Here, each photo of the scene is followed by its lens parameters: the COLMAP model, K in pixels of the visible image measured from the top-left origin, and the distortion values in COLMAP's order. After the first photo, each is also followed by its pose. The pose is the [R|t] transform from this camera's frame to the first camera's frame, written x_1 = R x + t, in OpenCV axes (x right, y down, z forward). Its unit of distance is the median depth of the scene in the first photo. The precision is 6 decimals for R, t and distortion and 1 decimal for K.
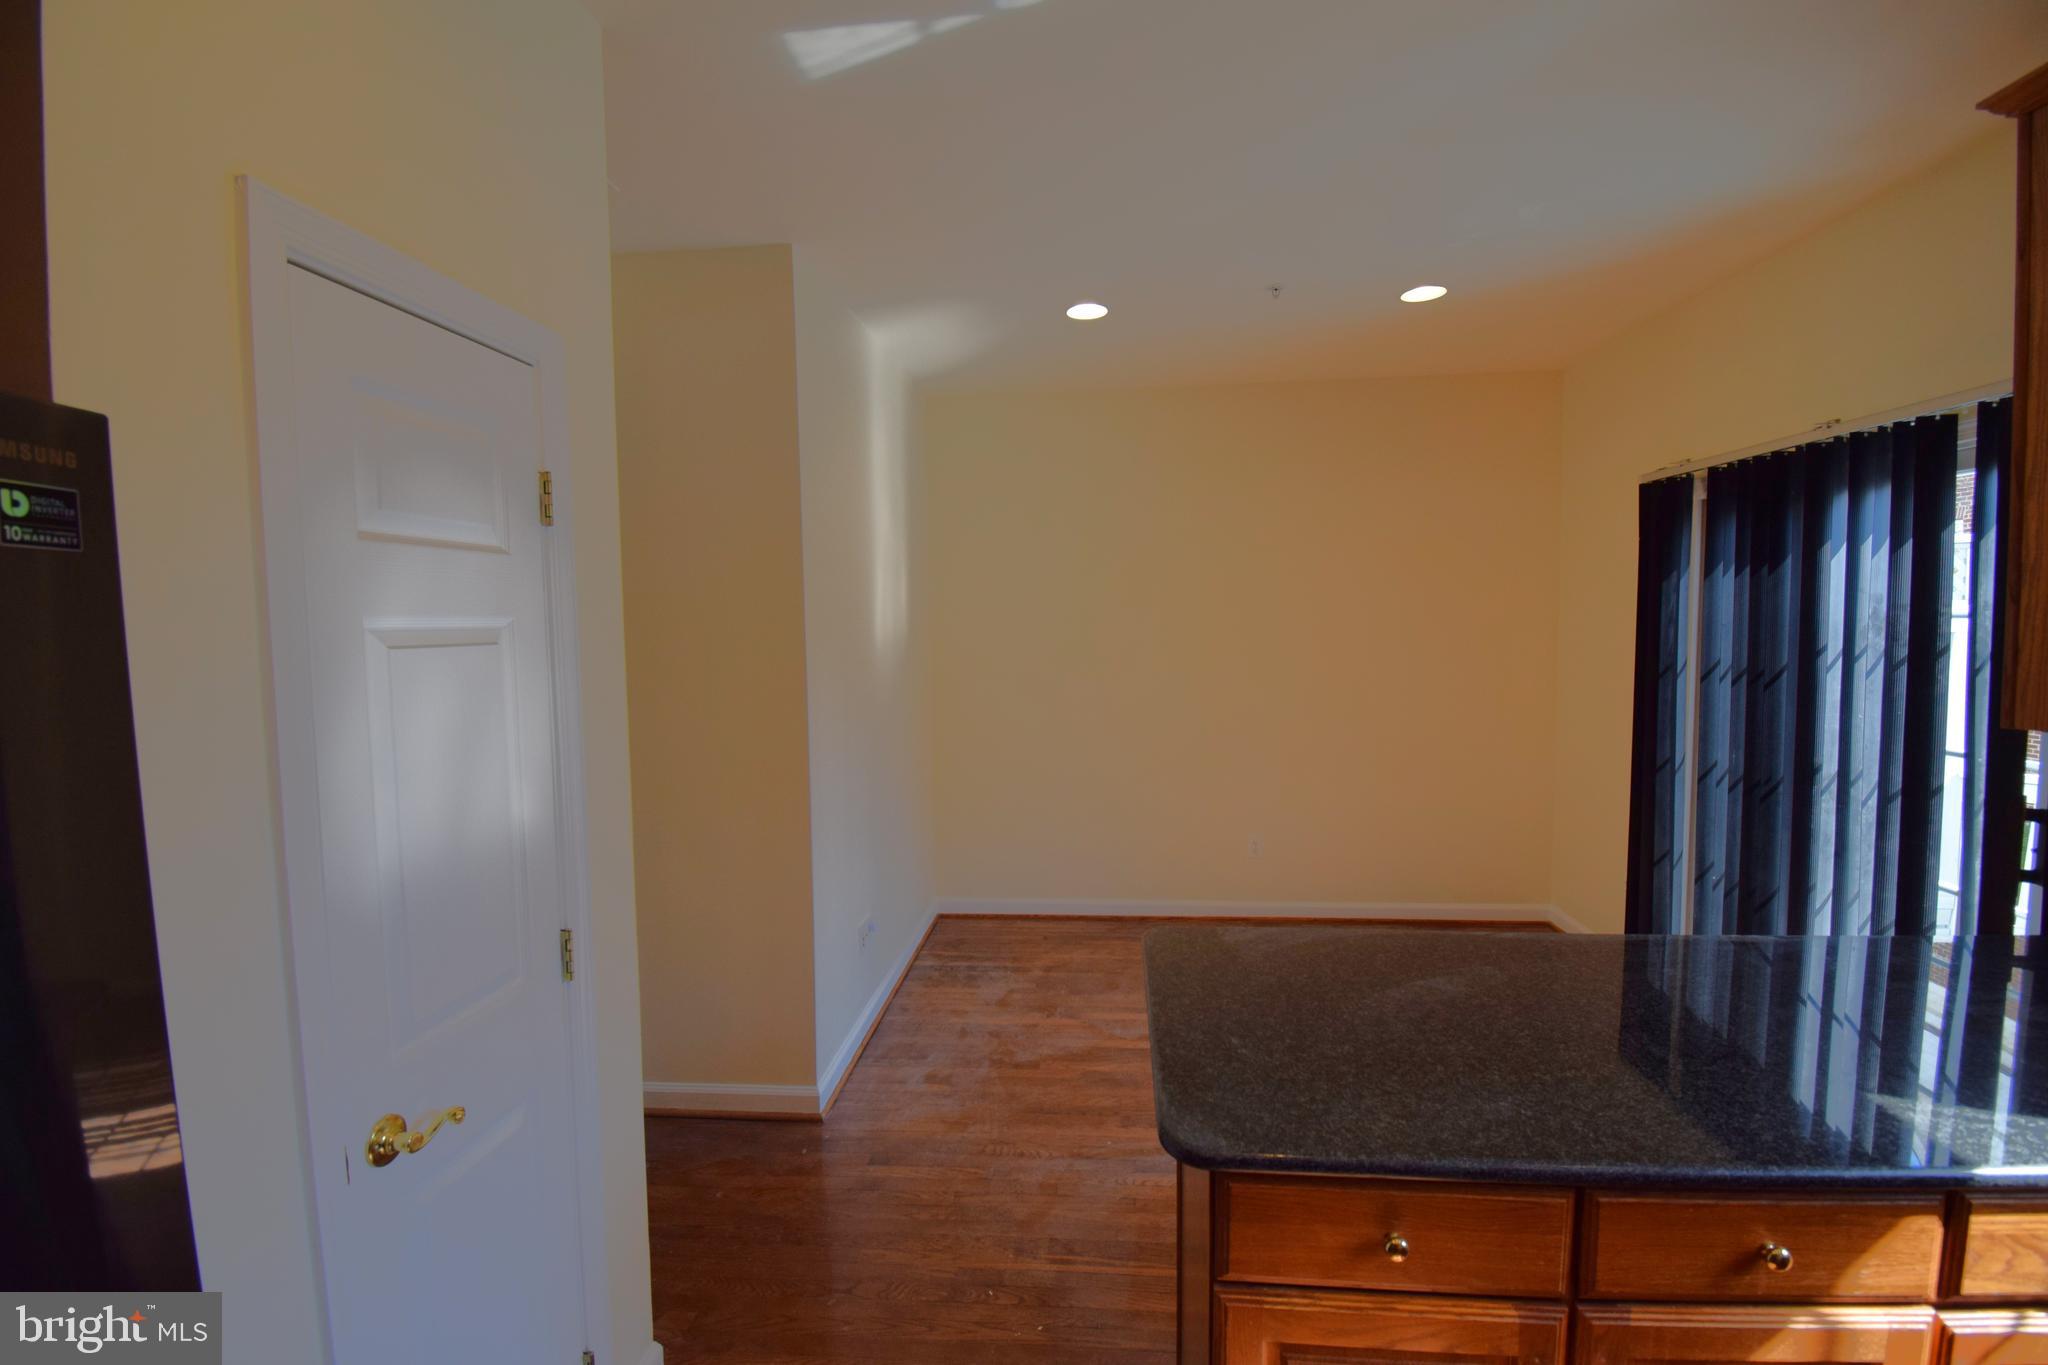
lens RADIAL K [[901.3, 0, 1023.3], [0, 901.3, 679.7], [0, 0, 1]] dist [-0.026458, -0.003240]
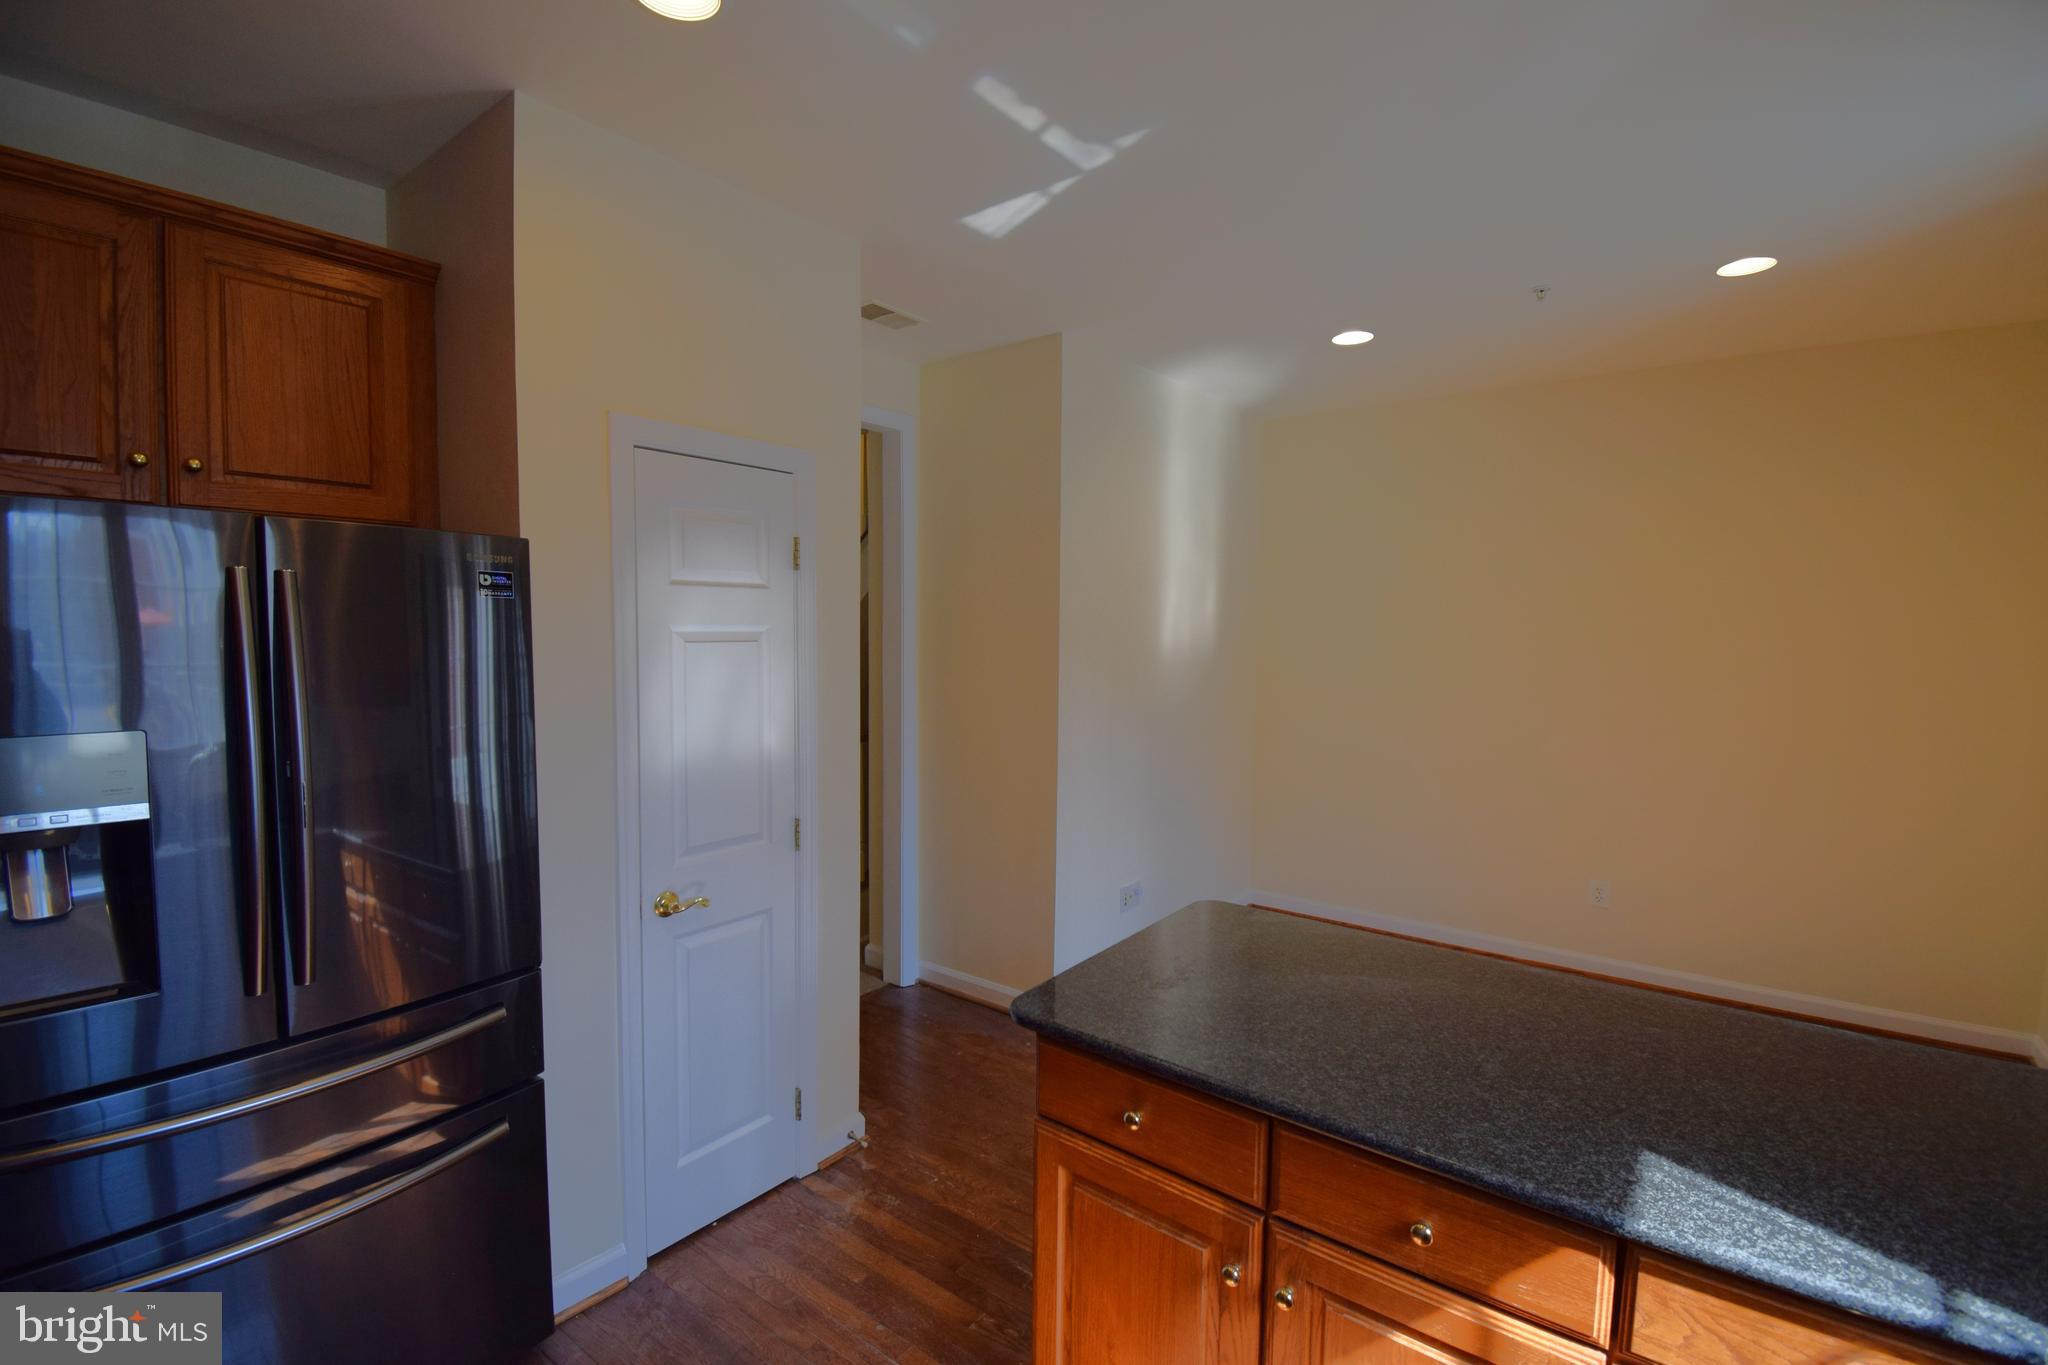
lens RADIAL K [[901.3, 0, 1035.4], [0, 901.3, 682.9], [0, 0, 1]] dist [-0.026458, -0.003240]
pose [[0.844957, 0.055441, -0.531953, 0.907638], [-0.056035, 0.998316, 0.015041, -0.018889], [0.531891, 0.017099, 0.846640, -0.201362]]
